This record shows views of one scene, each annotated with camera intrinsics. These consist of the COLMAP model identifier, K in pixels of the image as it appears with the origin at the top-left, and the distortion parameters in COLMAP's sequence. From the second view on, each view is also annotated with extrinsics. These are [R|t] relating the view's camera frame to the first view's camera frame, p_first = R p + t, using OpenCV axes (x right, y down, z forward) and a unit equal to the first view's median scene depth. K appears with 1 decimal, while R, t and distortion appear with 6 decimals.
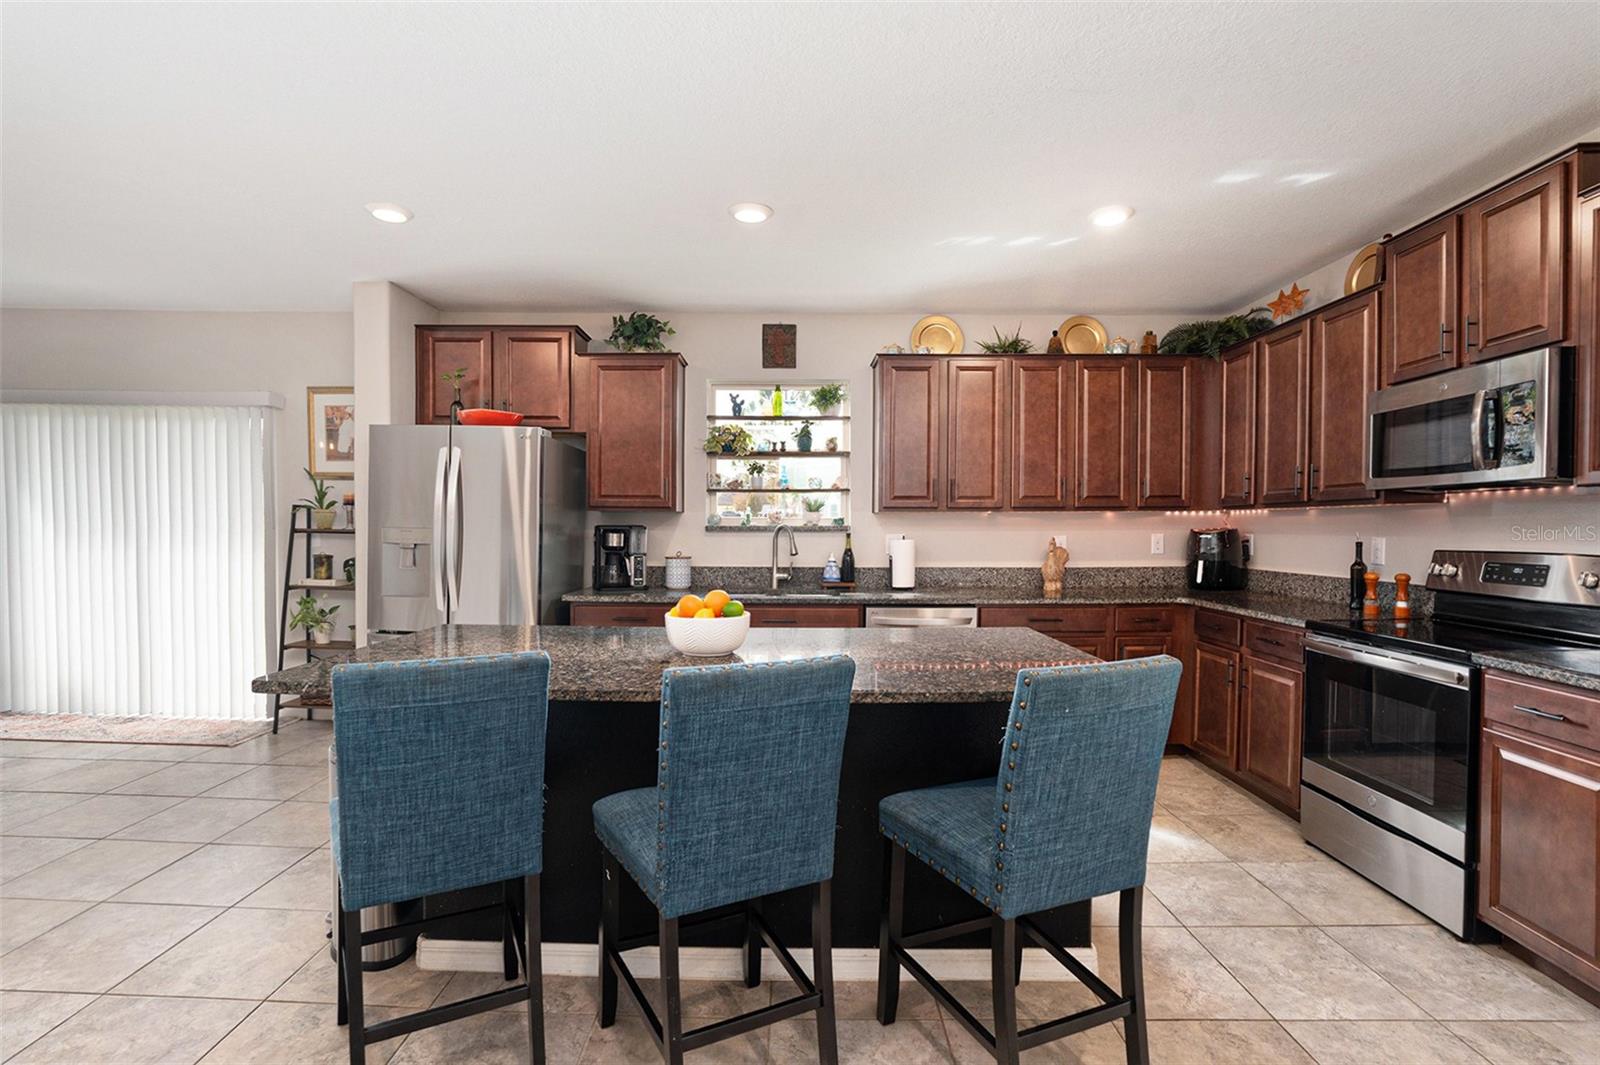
lens RADIAL K [[721.8, 0, 780.7], [0, 721.8, 487.8], [0, 0, 1]] dist [-0.048912, 0.005063]
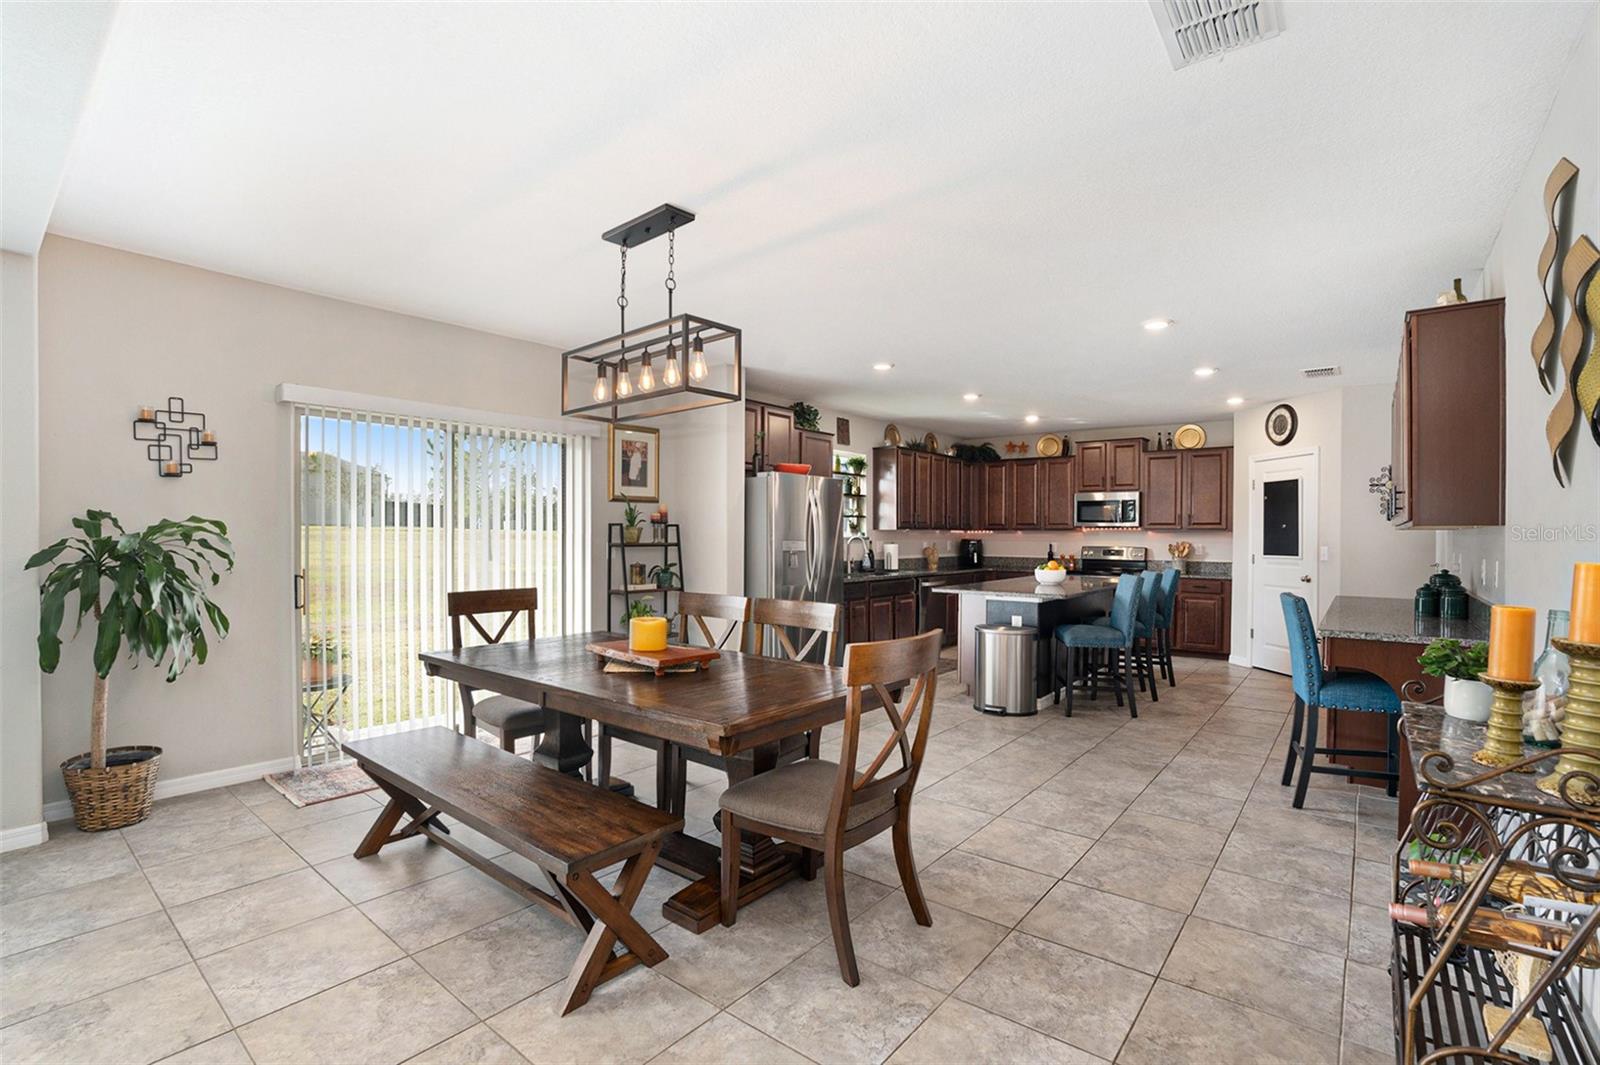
lens RADIAL K [[721.8, 0, 813.7], [0, 721.8, 545.4], [0, 0, 1]] dist [-0.048912, 0.005063]
pose [[0.606692, -0.013743, 0.794818, -1.453655], [-0.044003, 0.997737, 0.050840, -0.014710], [-0.793718, -0.065819, 0.604714, 0.007796]]
